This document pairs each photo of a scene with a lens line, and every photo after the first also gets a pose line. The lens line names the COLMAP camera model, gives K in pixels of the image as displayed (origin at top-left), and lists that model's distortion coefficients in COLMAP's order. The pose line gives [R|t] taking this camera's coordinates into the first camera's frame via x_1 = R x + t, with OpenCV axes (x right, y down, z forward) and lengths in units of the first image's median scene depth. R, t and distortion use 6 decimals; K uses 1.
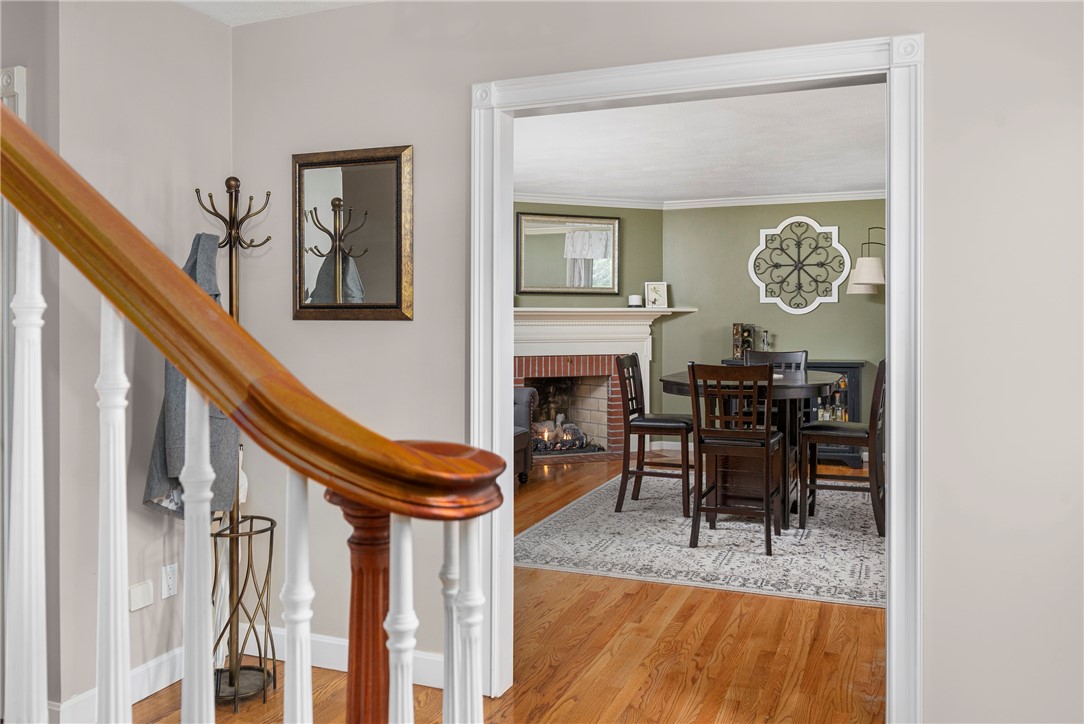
lens RADIAL K [[874.7, 0, 587.6], [0, 874.7, 328.2], [0, 0, 1]] dist [-0.001608, 0.004005]
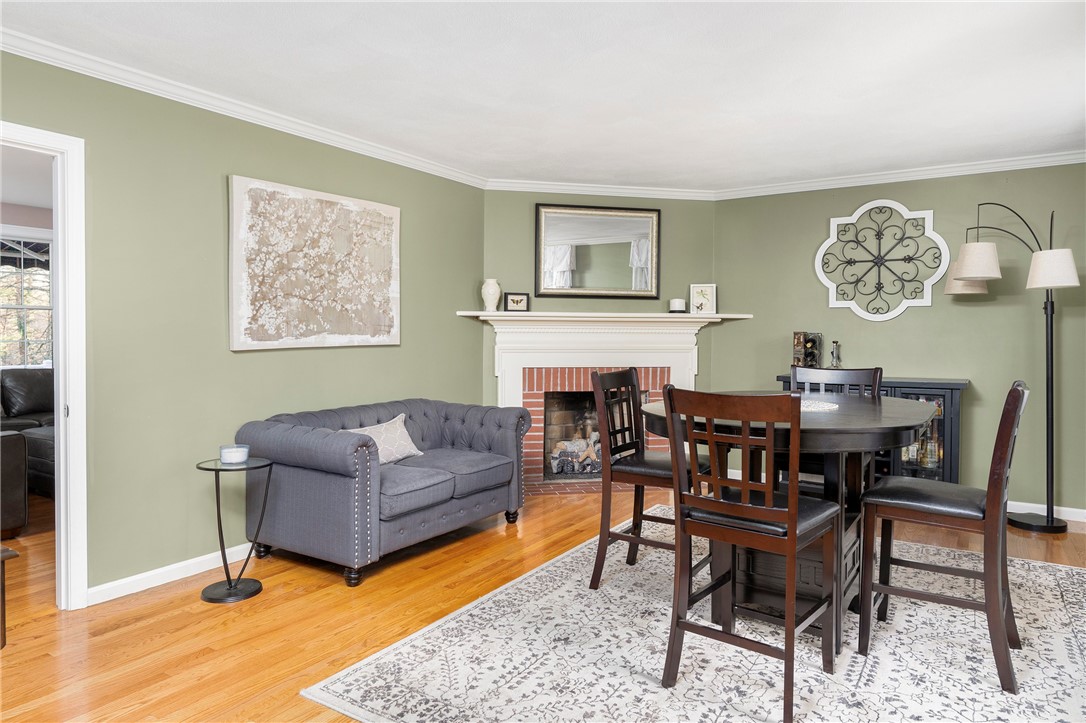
lens RADIAL K [[718.8, 0, 562.8], [0, 718.8, 347.3], [0, 0, 1]] dist [0.017272, 0.006657]
pose [[0.981054, 0.010376, -0.193455, 0.083829], [-0.008794, 0.999921, 0.009032, 0.004934], [0.193533, -0.007159, 0.981068, 0.286387]]
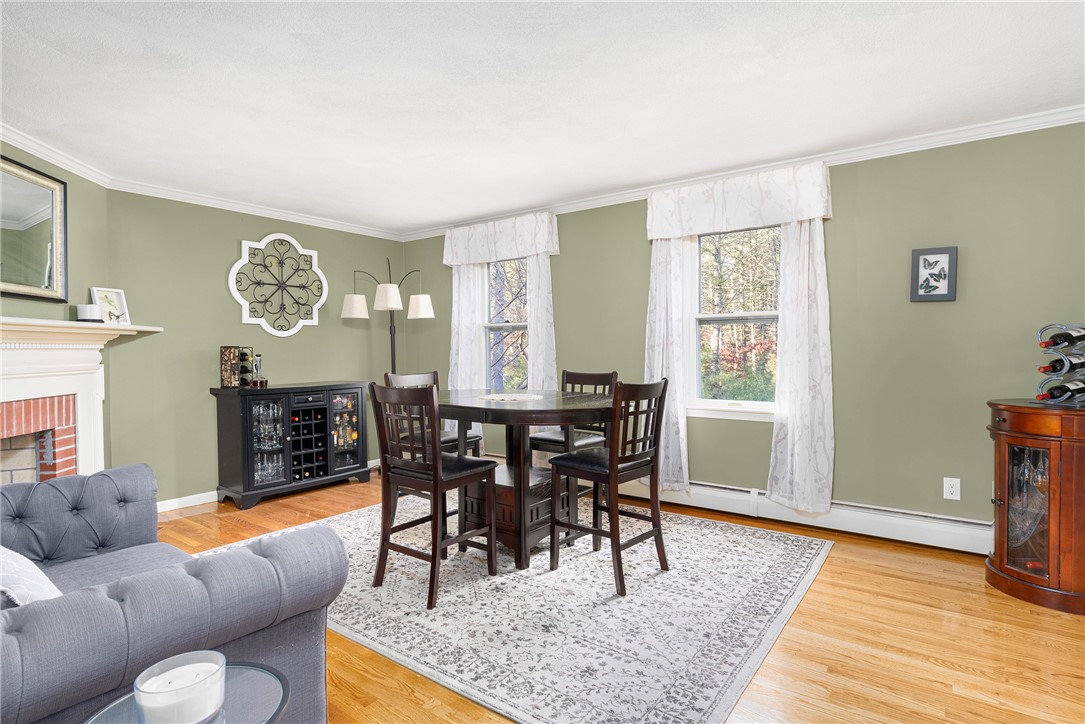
lens RADIAL K [[574.4, 0, 544.8], [0, 574.4, 357.3], [0, 0, 1]] dist [-0.000988, 0.004332]
pose [[0.245972, -0.018057, 0.969109, -0.296336], [0.017629, 0.999744, 0.014153, 0.002606], [-0.969117, 0.013604, 0.246227, 0.569551]]
